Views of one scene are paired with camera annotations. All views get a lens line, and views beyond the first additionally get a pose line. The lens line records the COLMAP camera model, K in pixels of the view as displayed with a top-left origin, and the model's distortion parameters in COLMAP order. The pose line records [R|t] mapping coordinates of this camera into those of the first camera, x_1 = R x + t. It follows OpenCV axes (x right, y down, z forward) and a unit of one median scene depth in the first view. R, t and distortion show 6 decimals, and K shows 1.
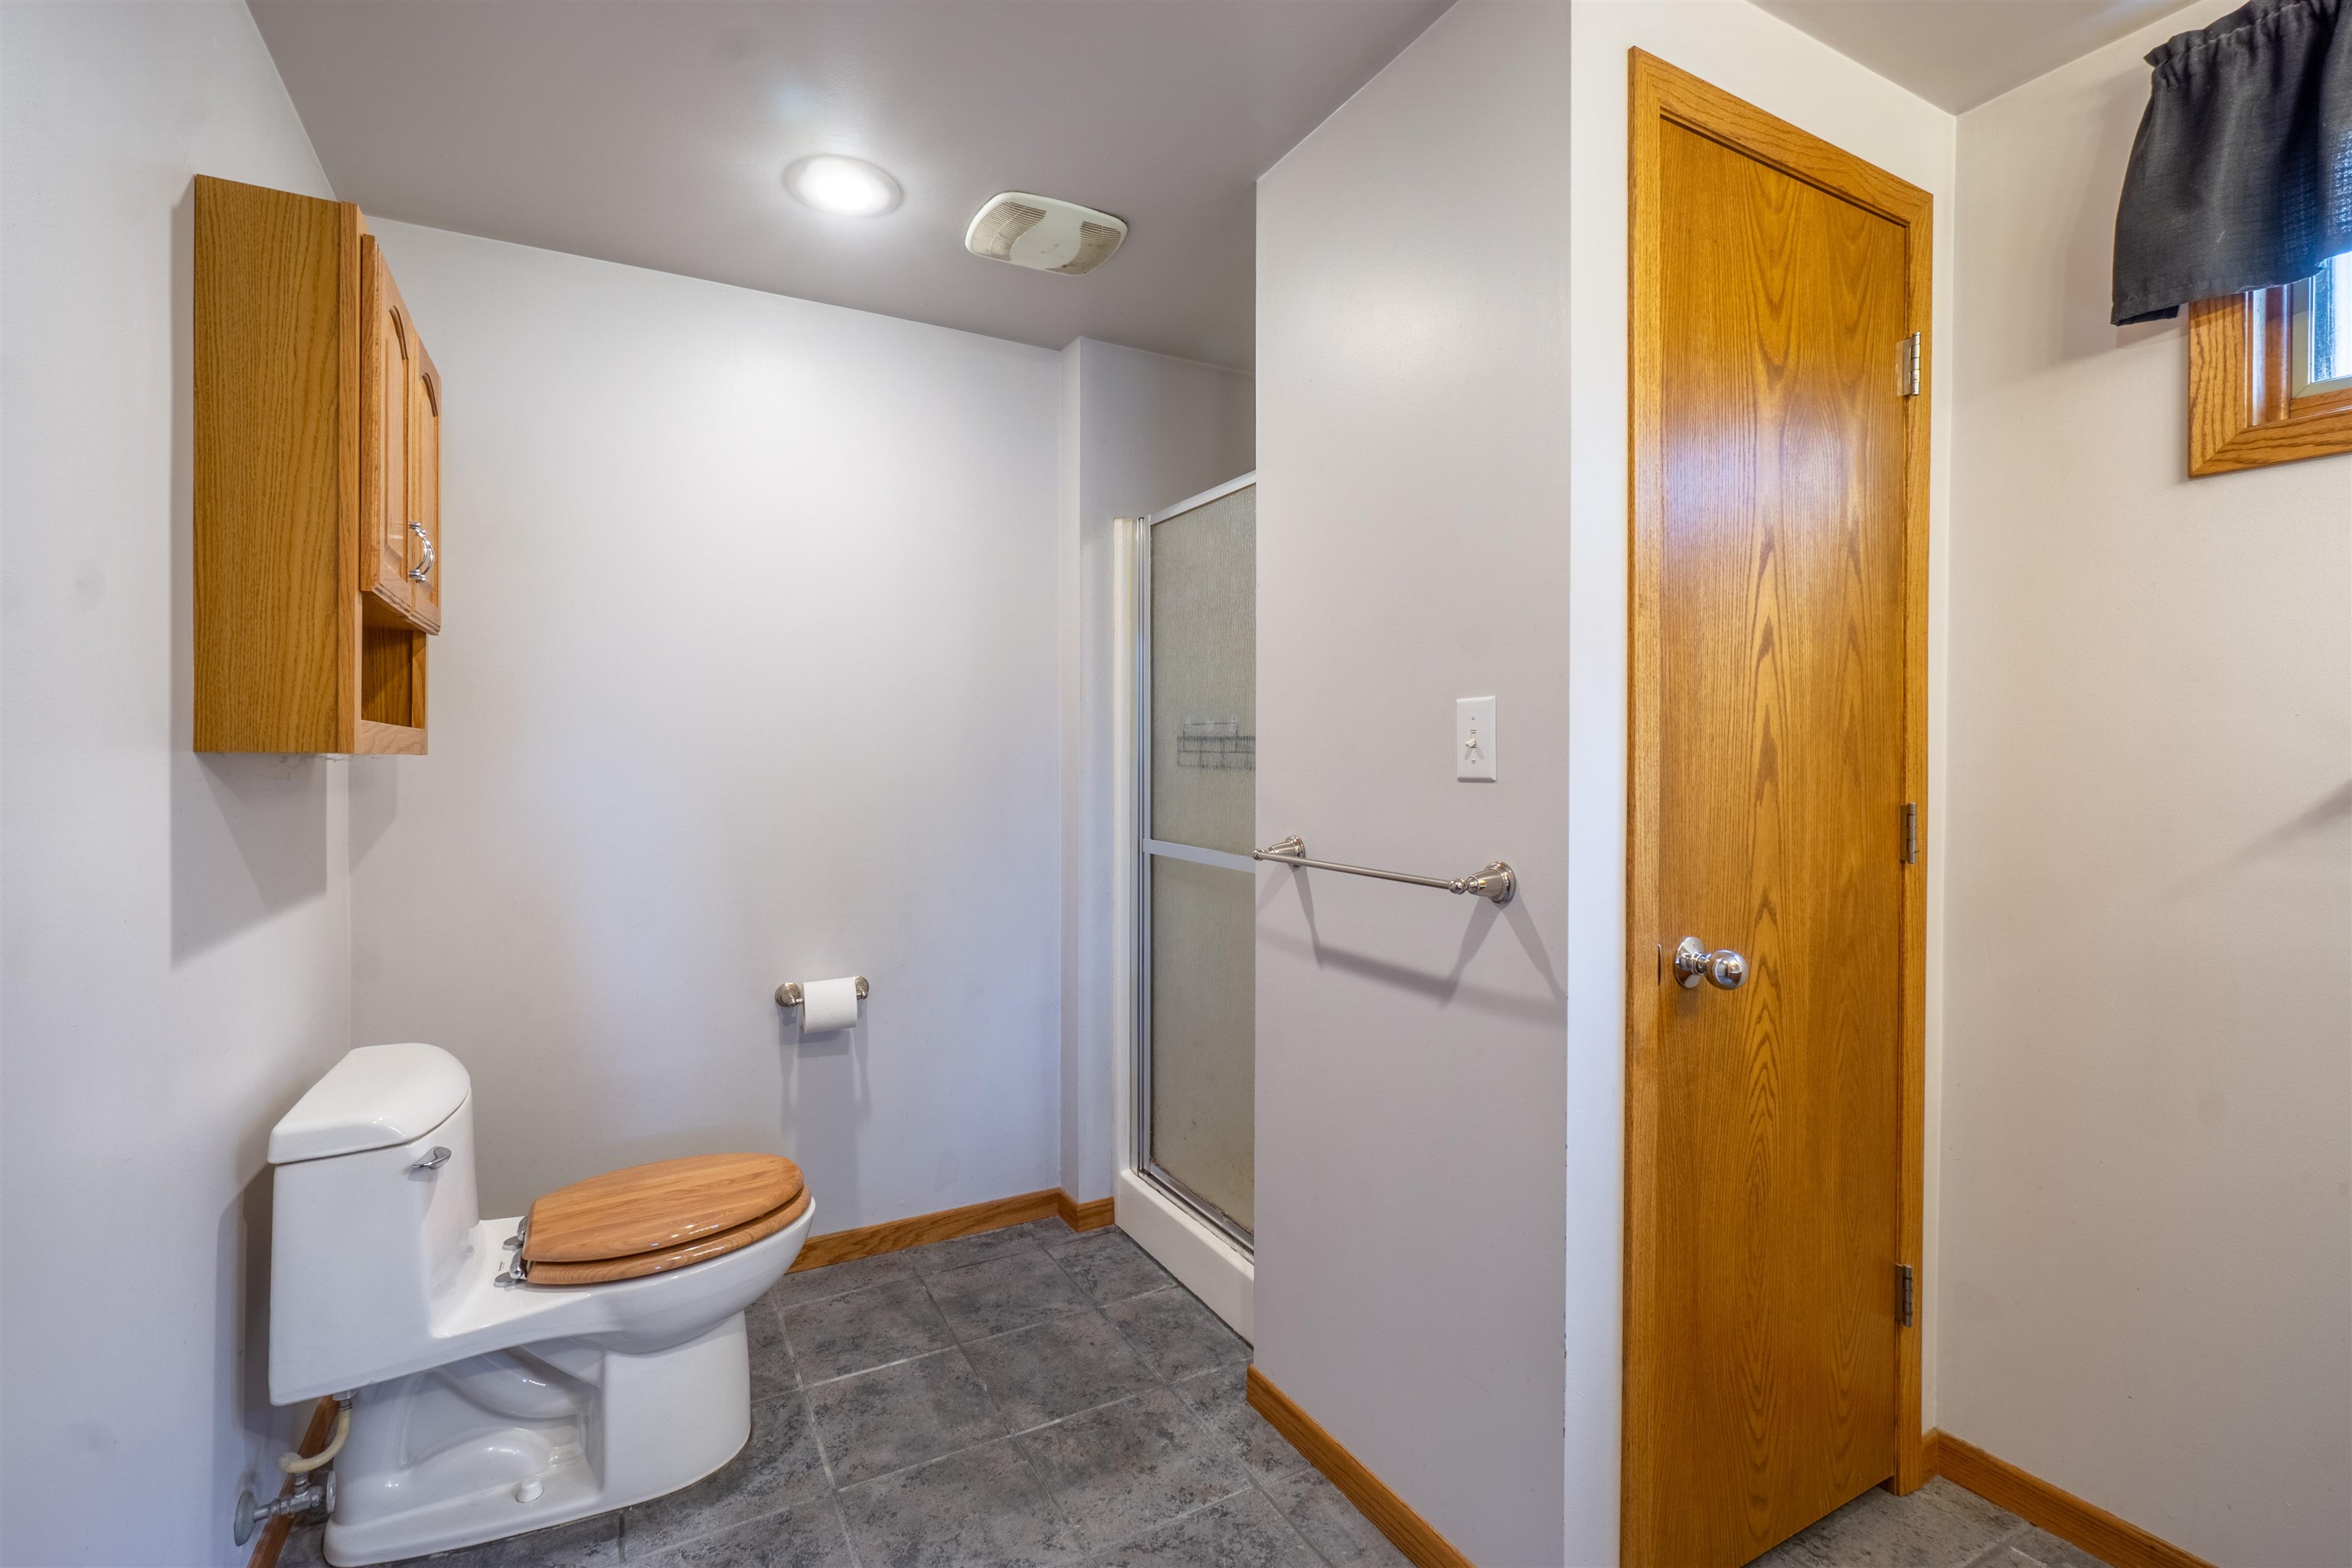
lens RADIAL K [[1021.8, 0, 1166.9], [0, 1021.8, 772.1], [0, 0, 1]] dist [-0.004118, 0.001176]
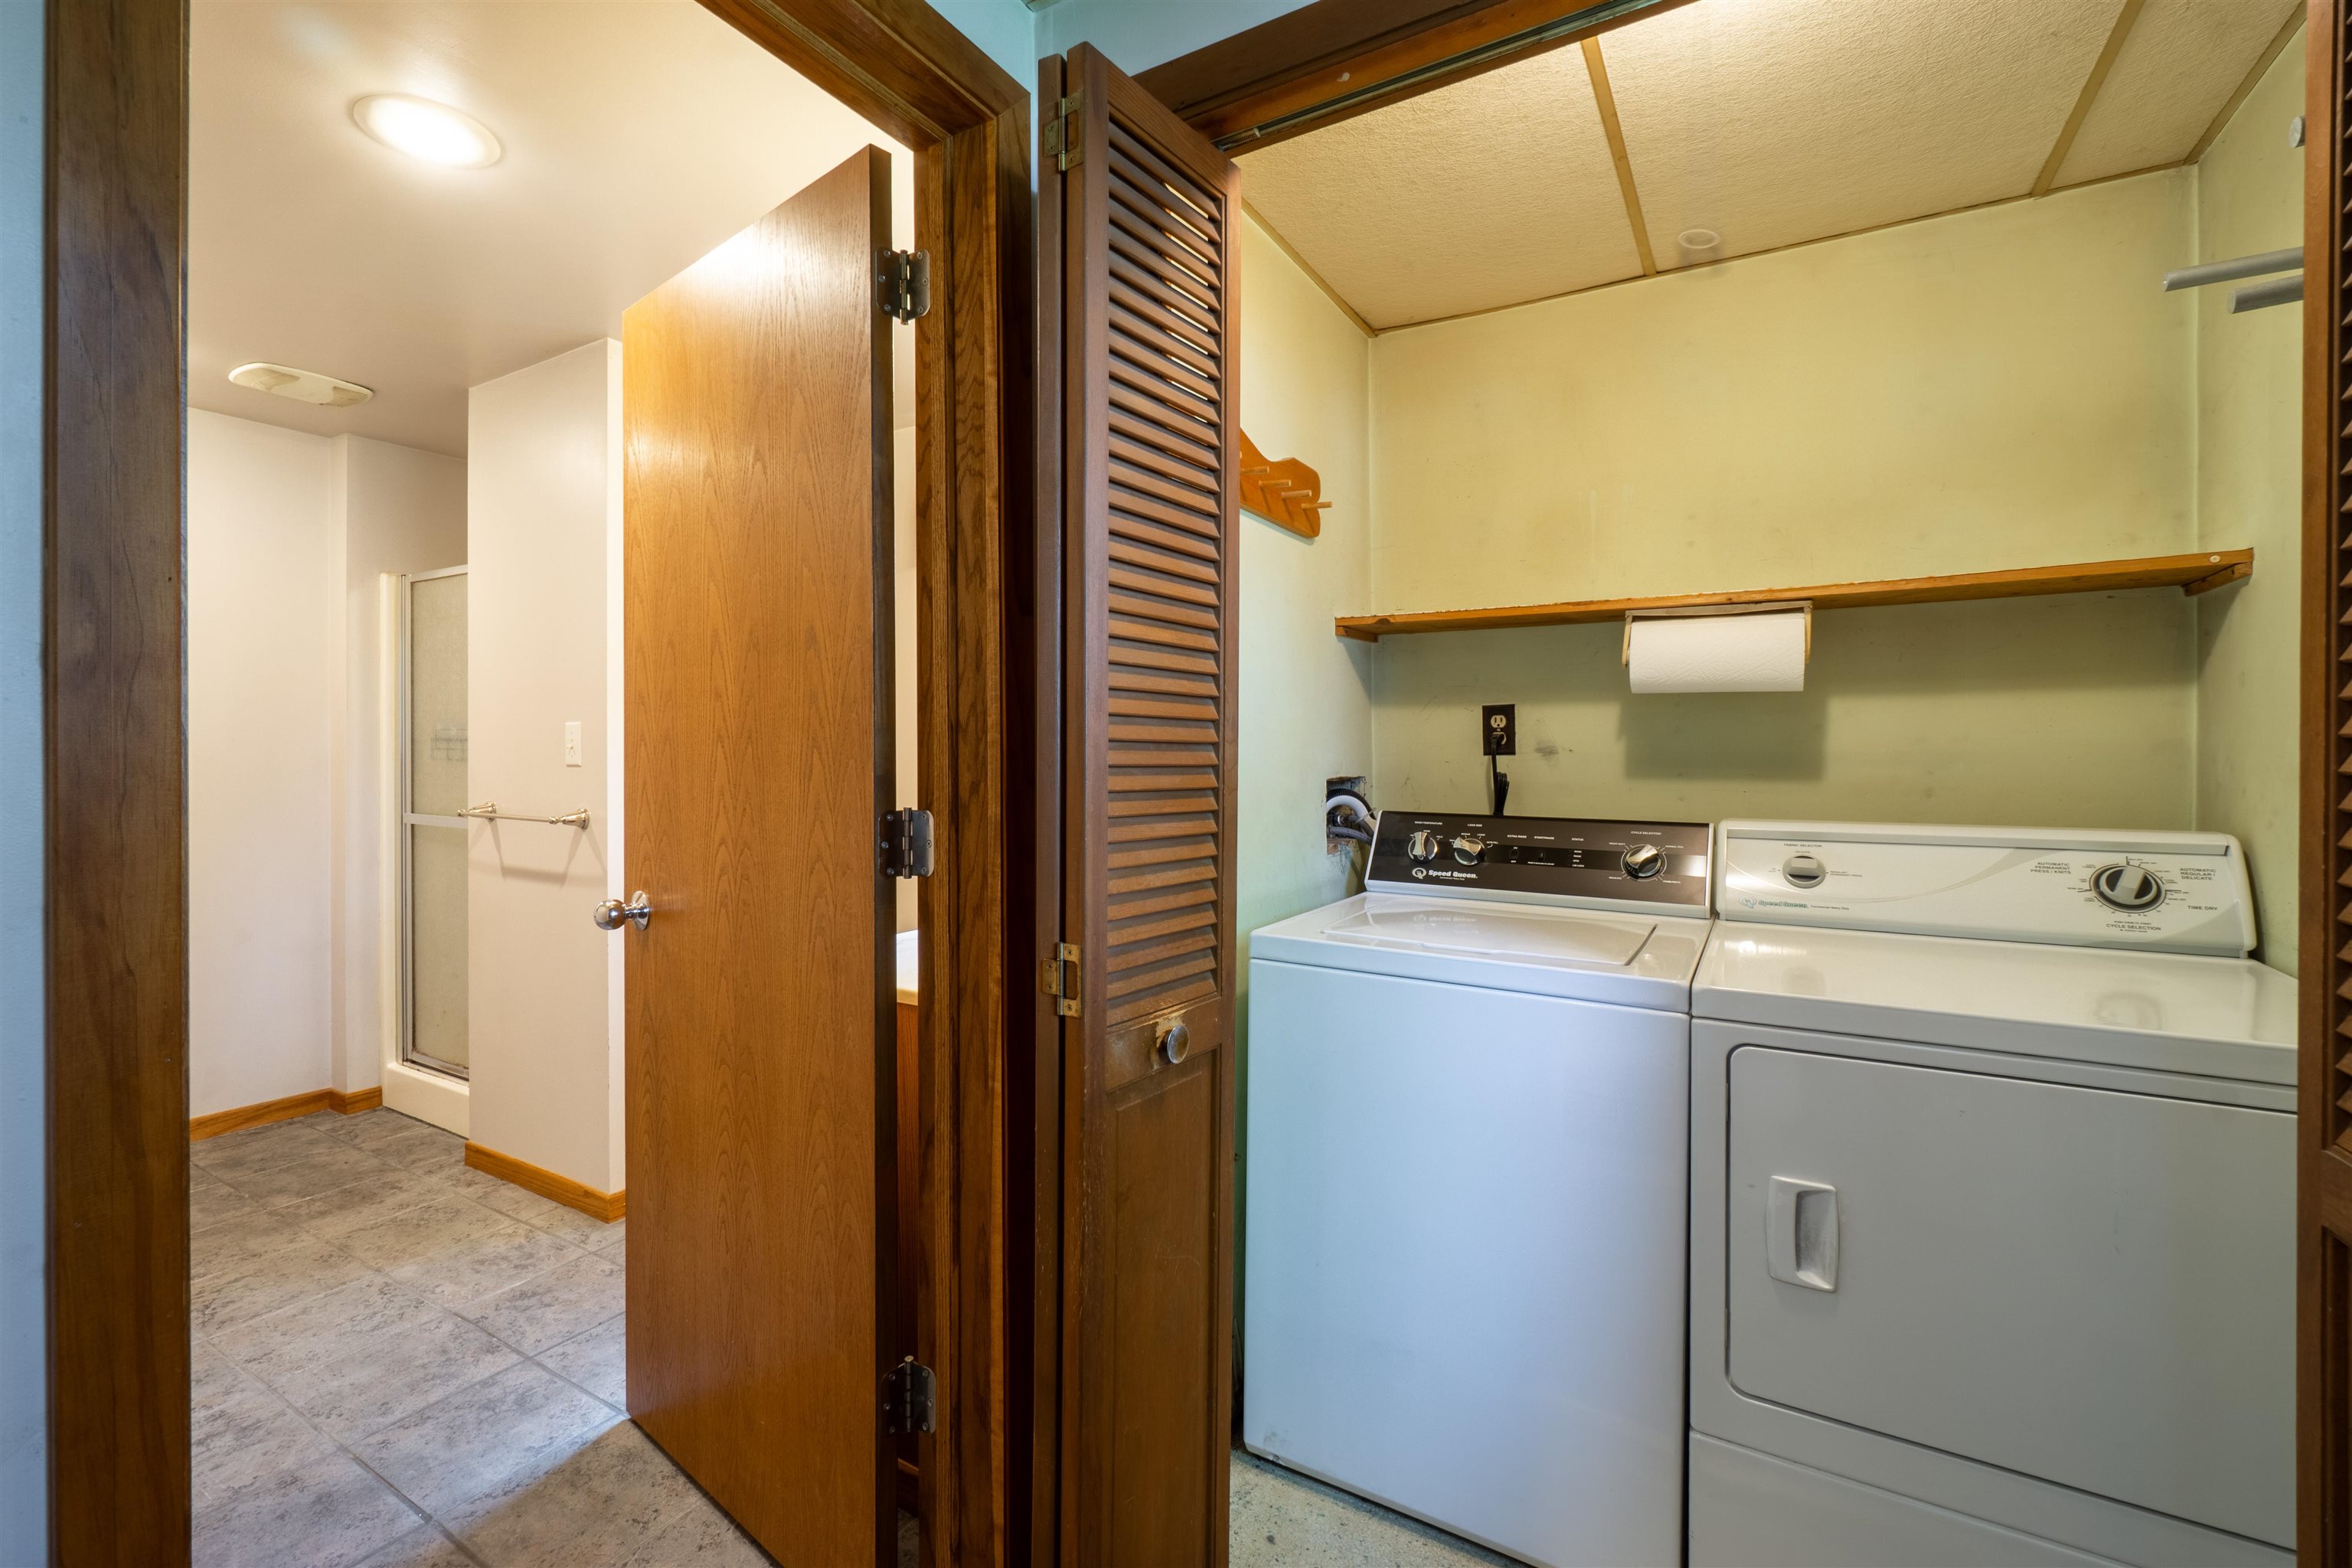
lens RADIAL K [[1021.8, 0, 1150.9], [0, 1021.8, 756.9], [0, 0, 1]] dist [-0.004118, 0.001176]
pose [[0.866840, -0.002810, 0.498579, 0.209797], [0.006190, 0.999968, -0.005126, 0.005426], [-0.498548, 0.007530, 0.866829, -0.871876]]
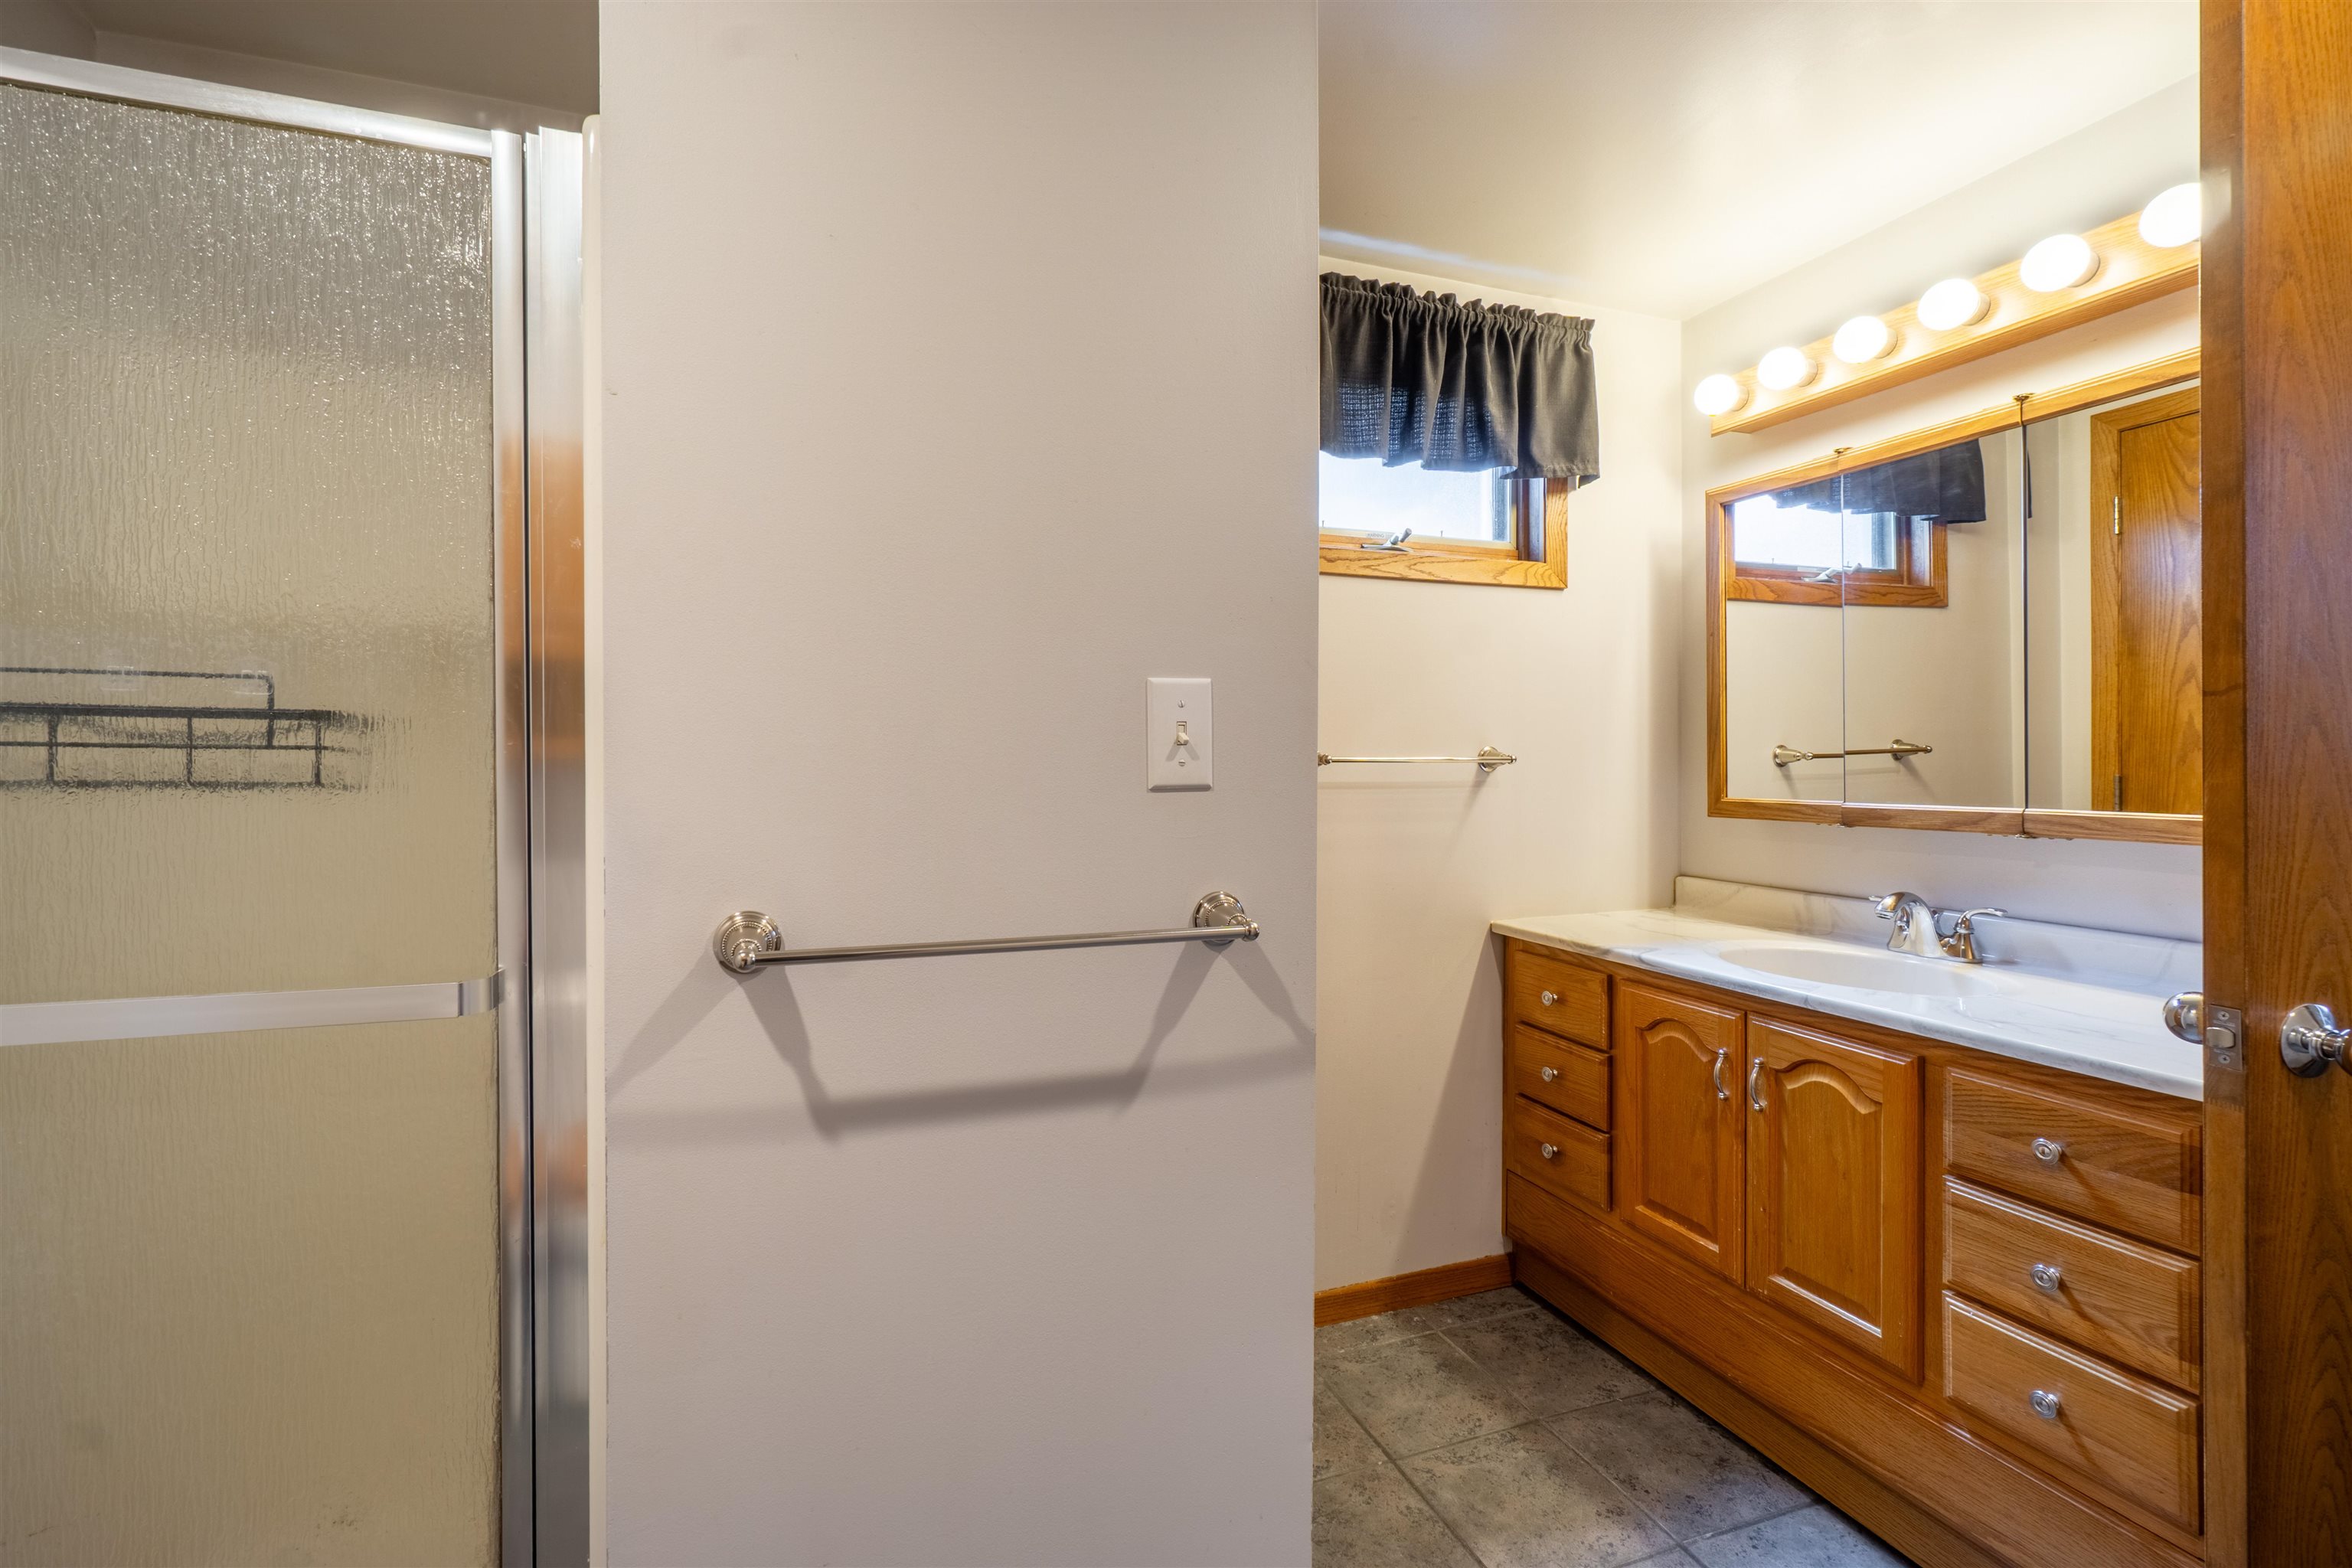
lens RADIAL K [[1021.8, 0, 1169.2], [0, 1021.8, 774.1], [0, 0, 1]] dist [-0.004118, 0.001176]
pose [[0.168490, -0.011796, 0.985633, -0.318176], [0.019295, 0.999776, 0.008667, -0.006735], [-0.985515, 0.017558, 0.168680, 0.645396]]
